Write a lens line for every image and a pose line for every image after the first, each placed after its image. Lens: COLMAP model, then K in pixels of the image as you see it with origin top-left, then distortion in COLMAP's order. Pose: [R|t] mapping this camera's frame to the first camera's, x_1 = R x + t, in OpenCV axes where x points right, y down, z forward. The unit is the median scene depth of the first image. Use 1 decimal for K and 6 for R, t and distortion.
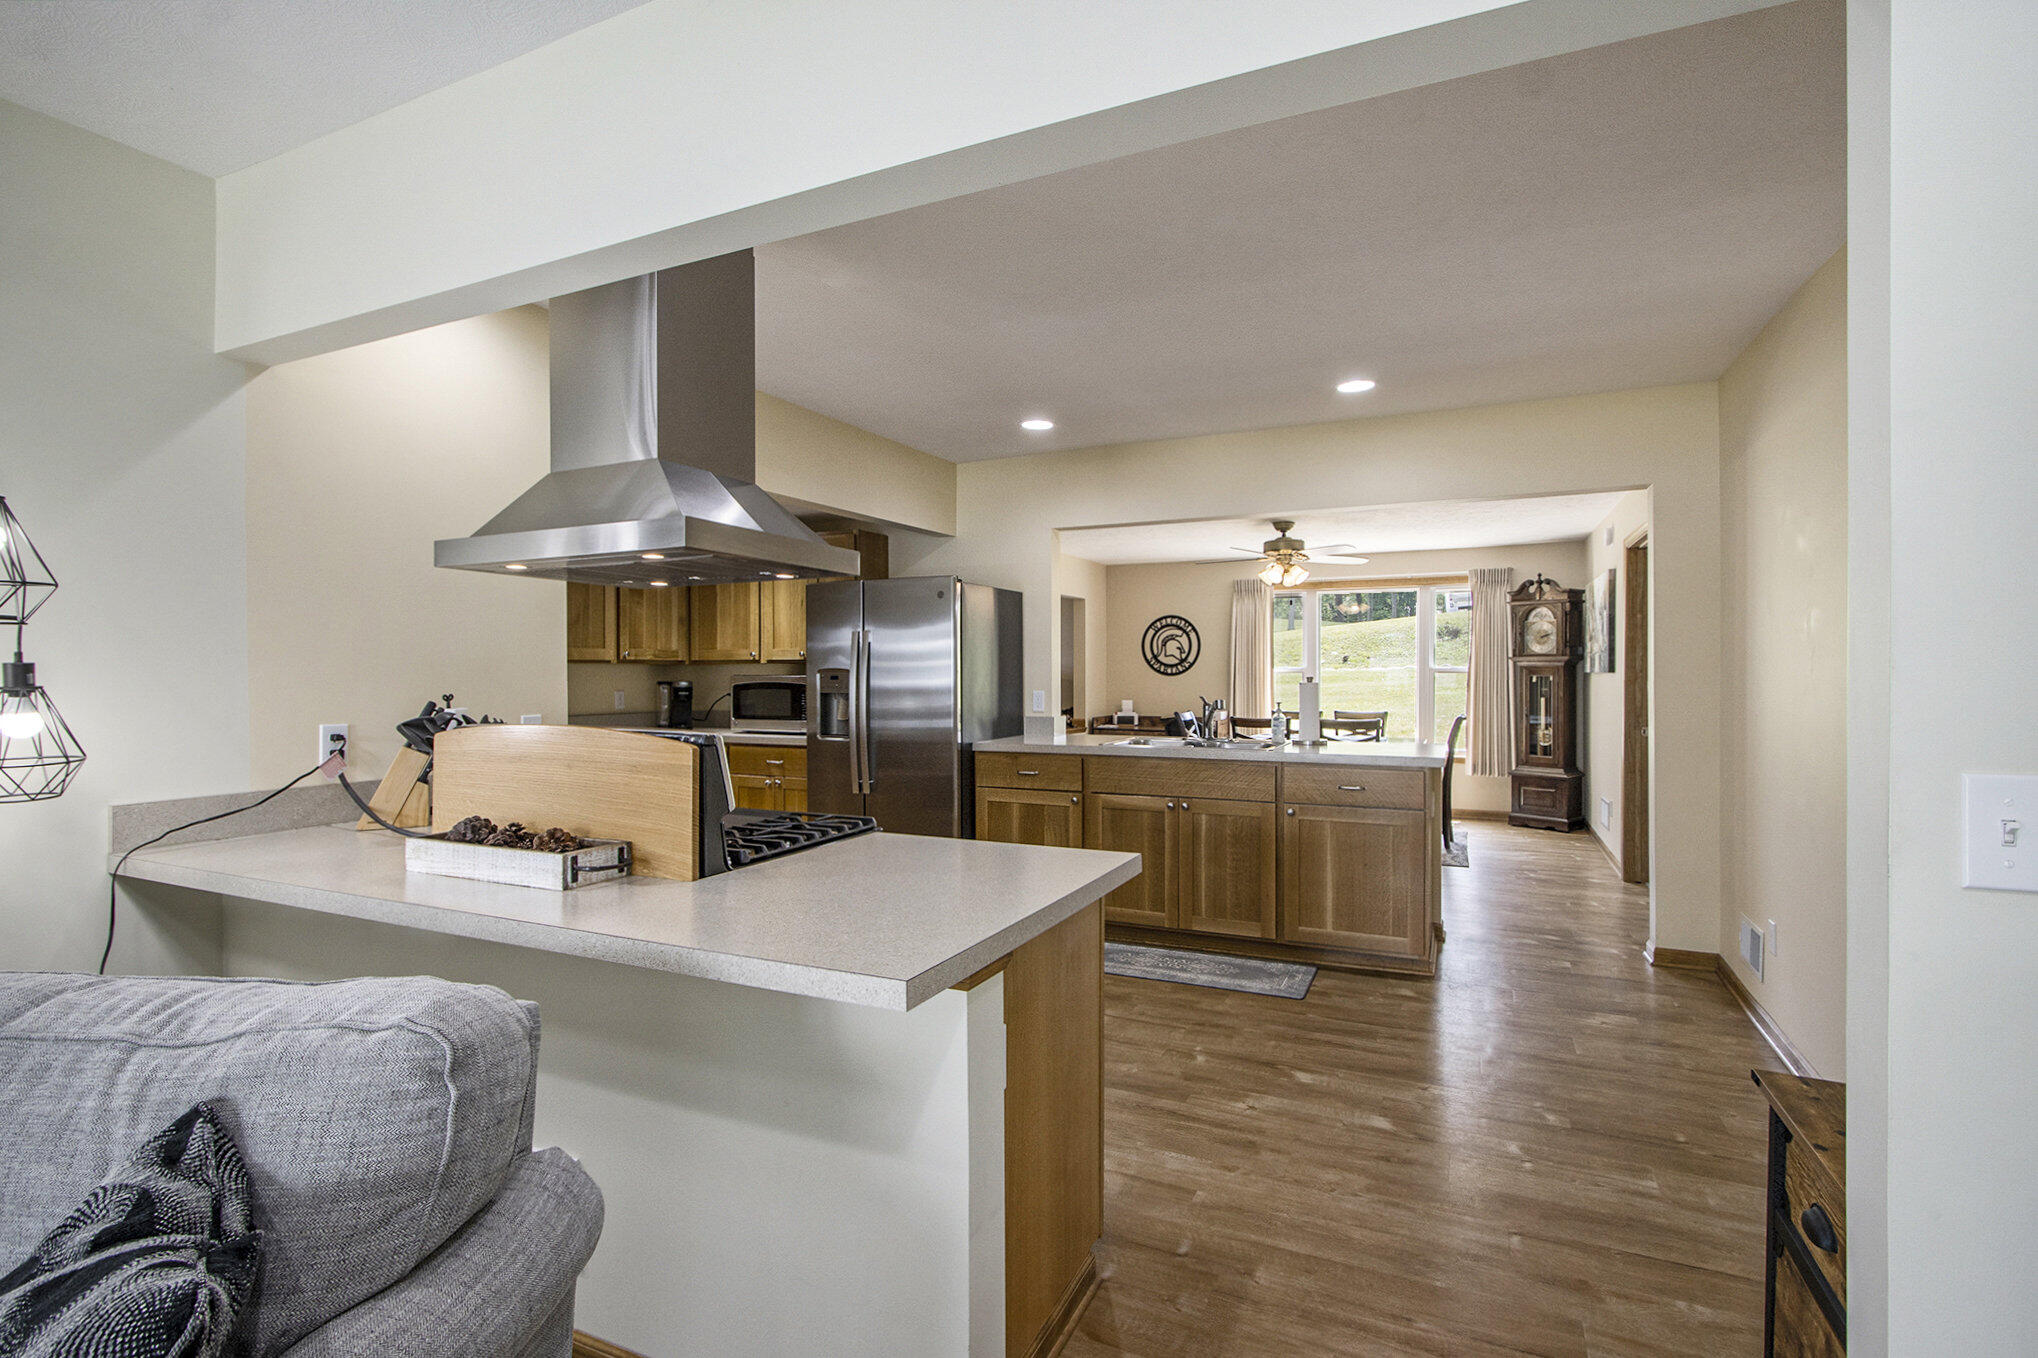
lens RADIAL K [[948.9, 0, 989.1], [0, 948.9, 685.3], [0, 0, 1]] dist [-0.011803, 0.001446]
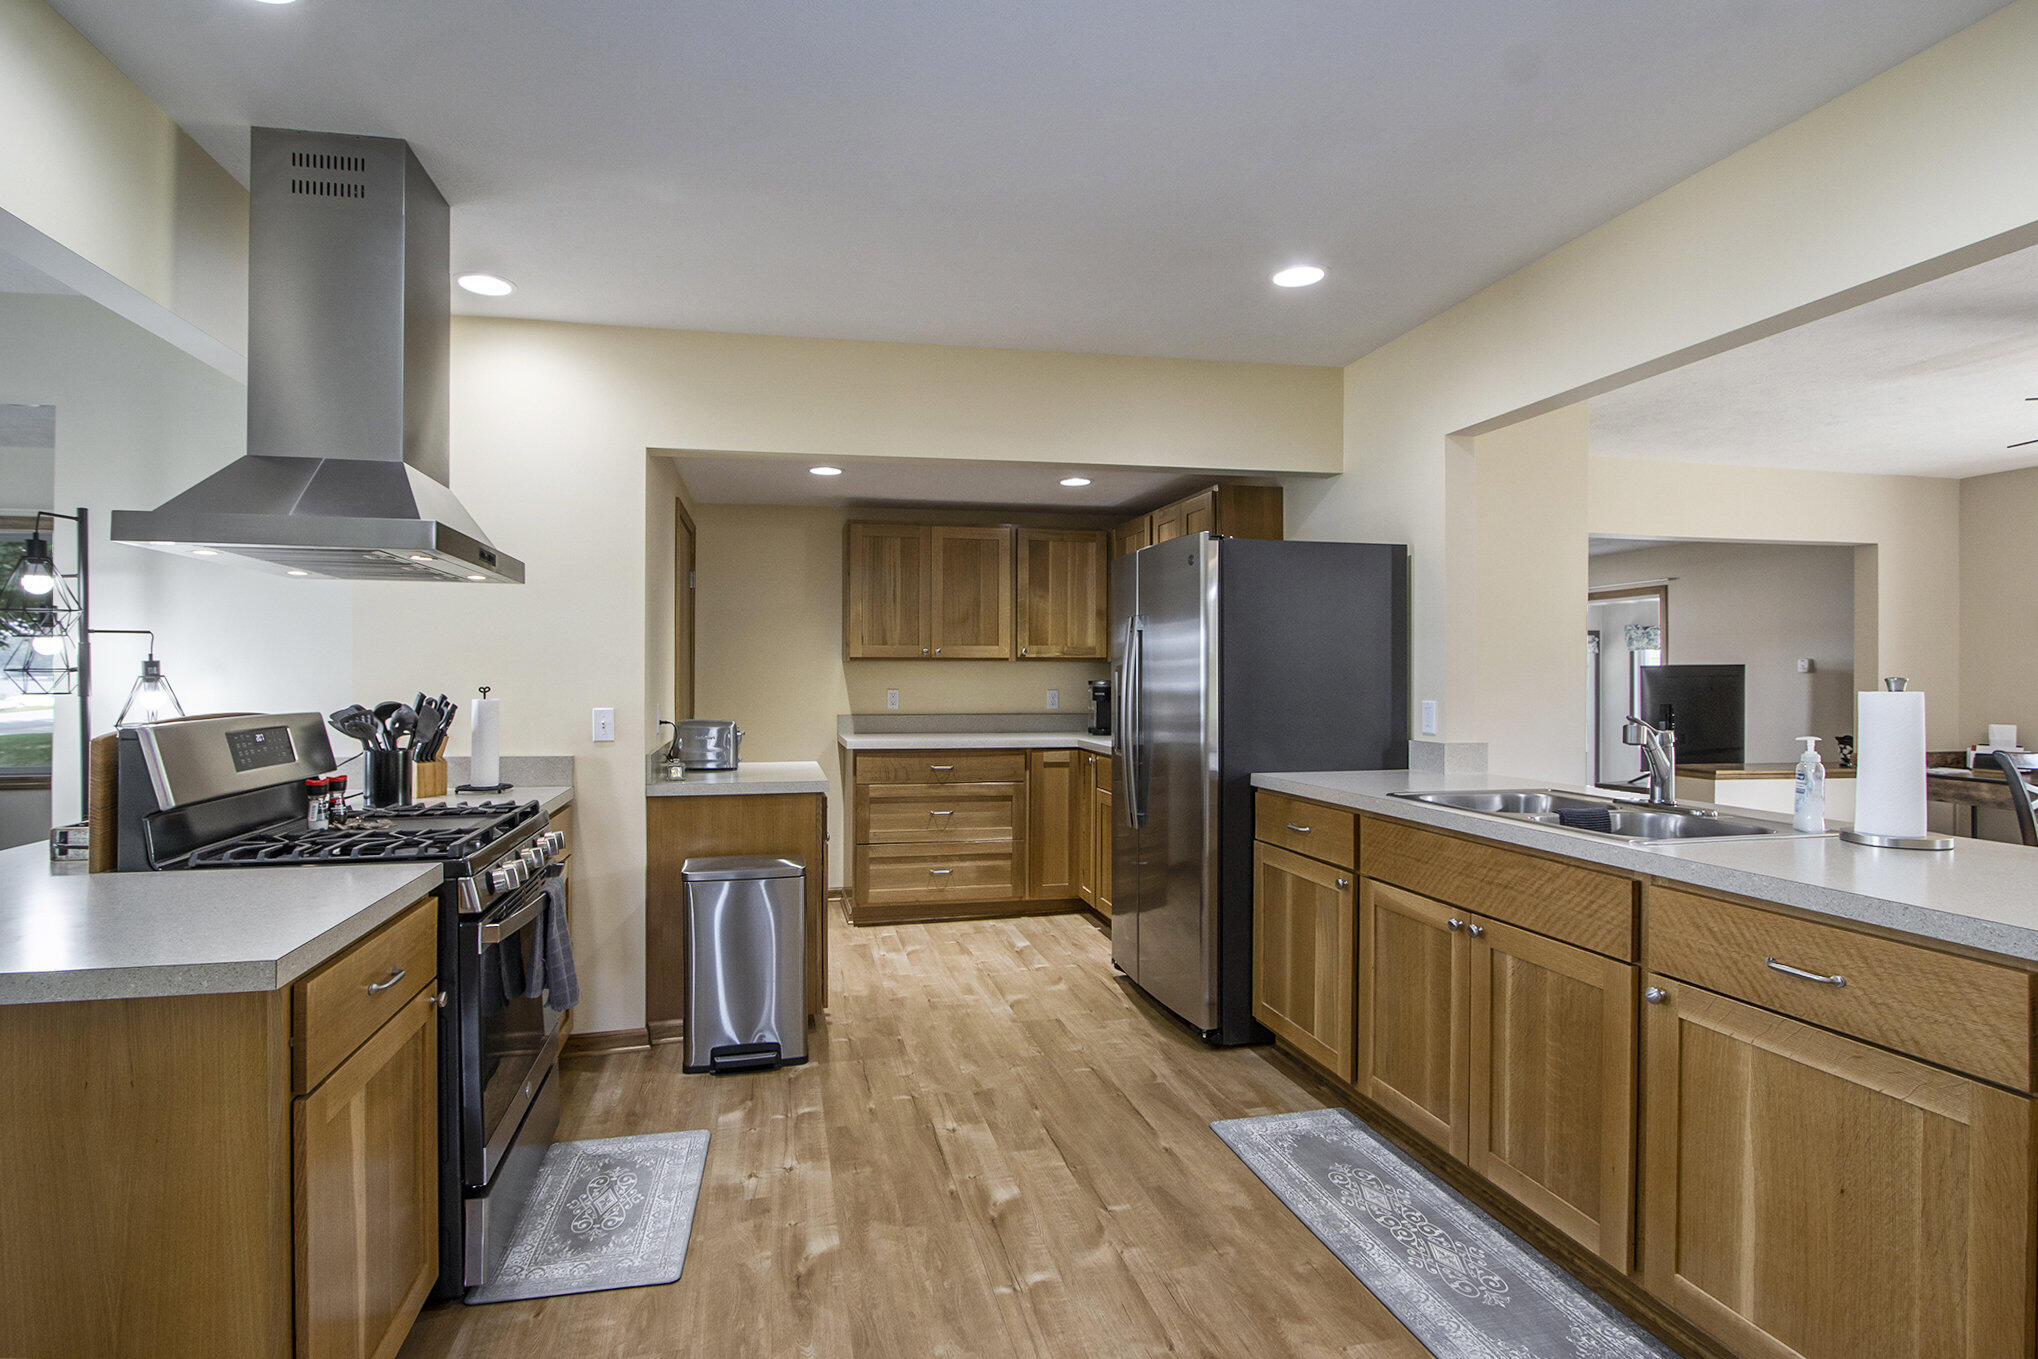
lens RADIAL K [[948.9, 0, 983.3], [0, 948.9, 670.4], [0, 0, 1]] dist [-0.011803, 0.001446]
pose [[0.619736, 0.000289, -0.784811, 0.396736], [-0.013248, 0.999861, -0.010093, -0.003882], [0.784699, 0.016652, 0.619653, 0.425053]]
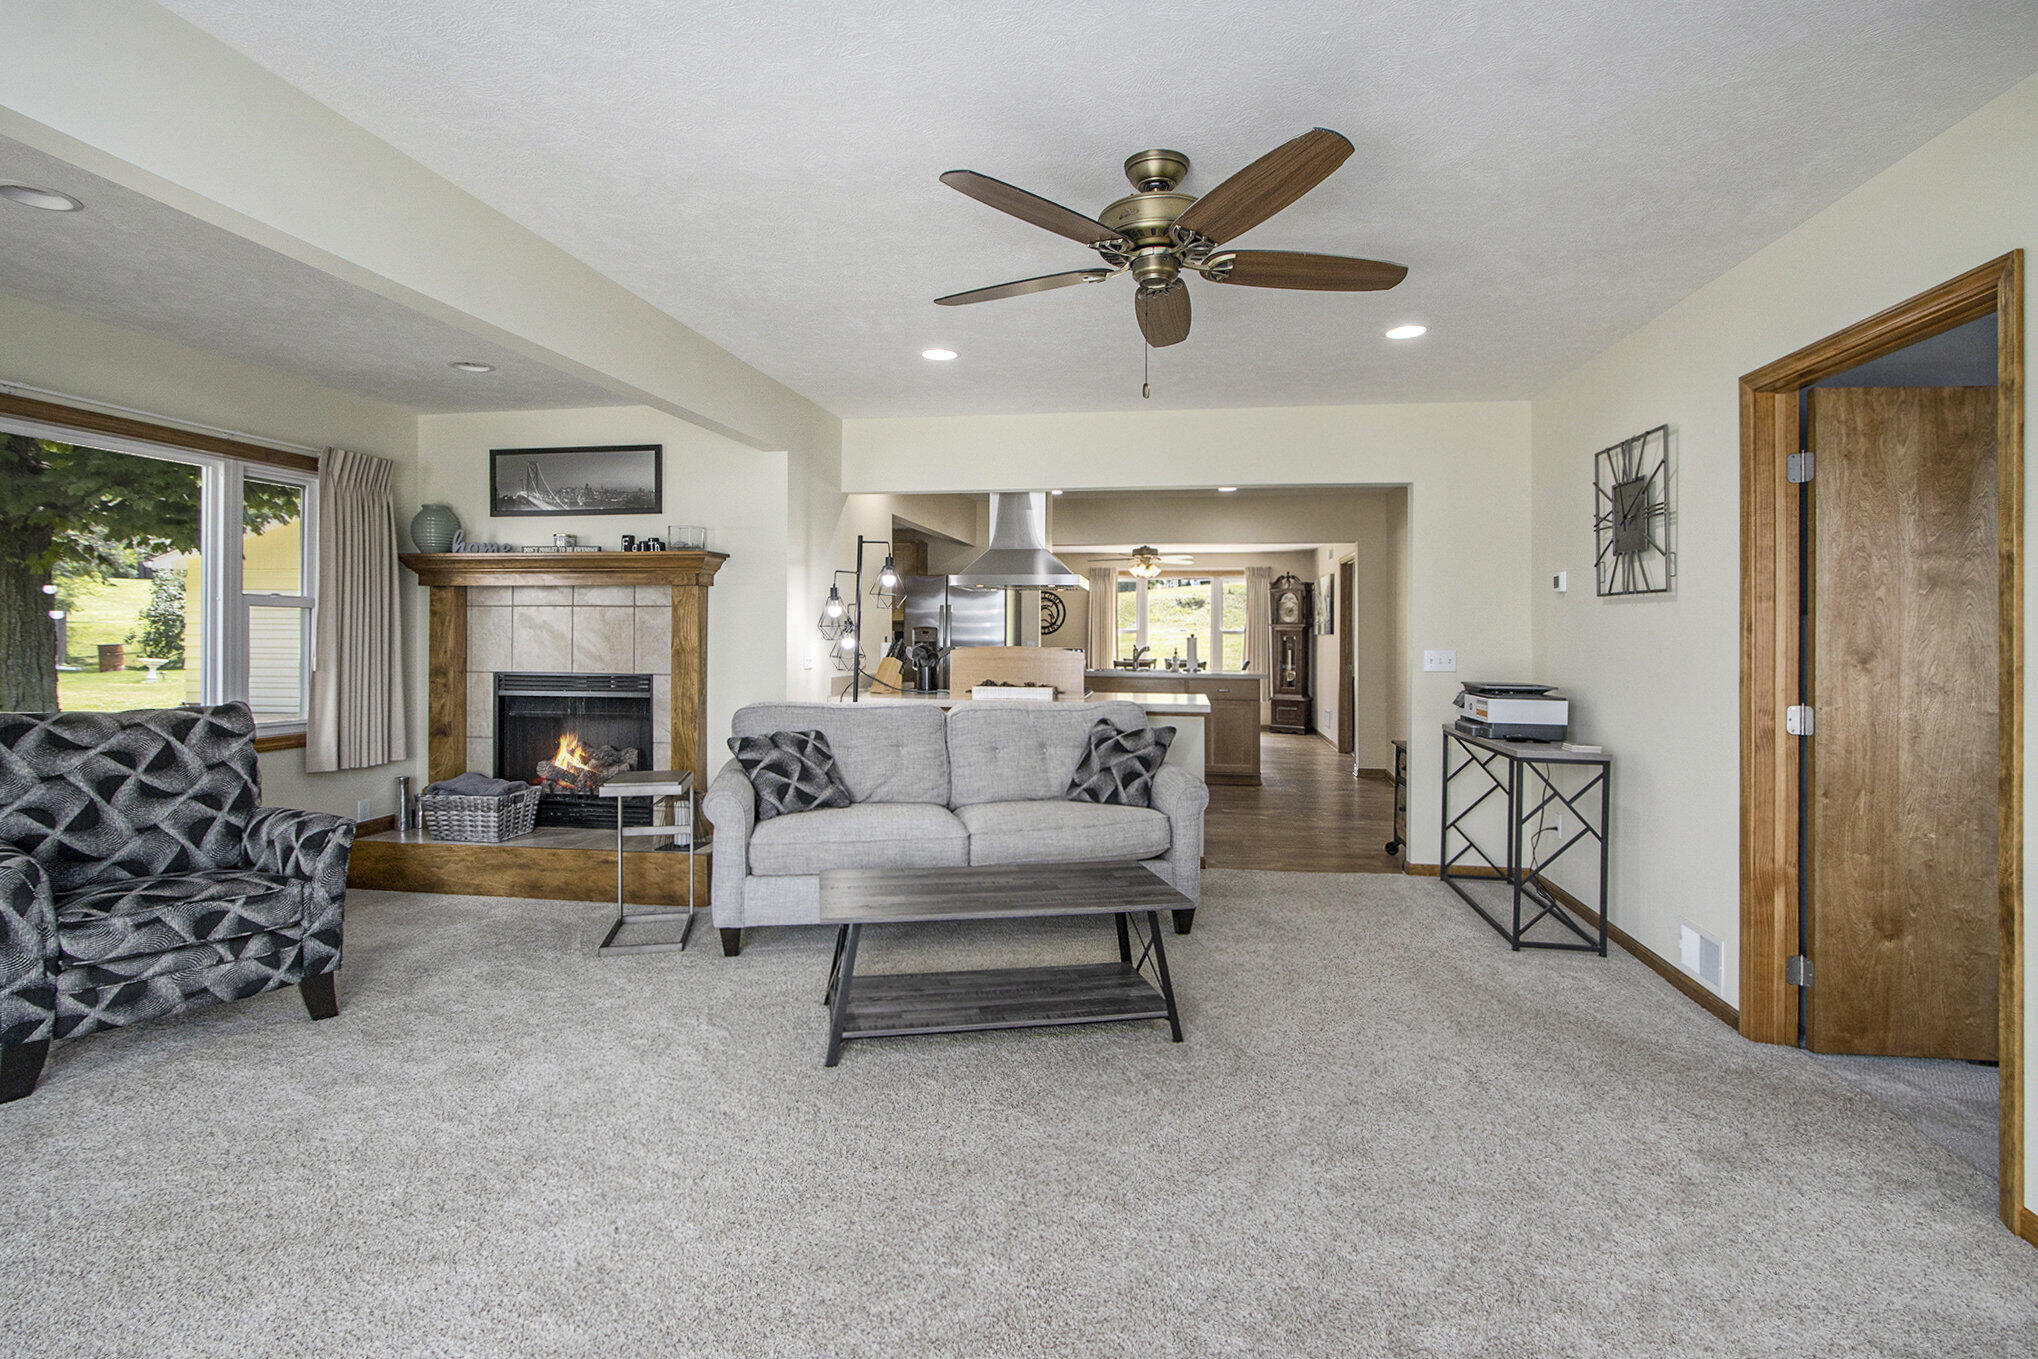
lens RADIAL K [[948.9, 0, 991.3], [0, 948.9, 627.6], [0, 0, 1]] dist [-0.011803, 0.001446]
pose [[0.965663, 0.010784, 0.259573, -0.463753], [-0.005354, 0.999752, -0.021619, 0.017678], [-0.259741, 0.019487, 0.965482, -0.599854]]
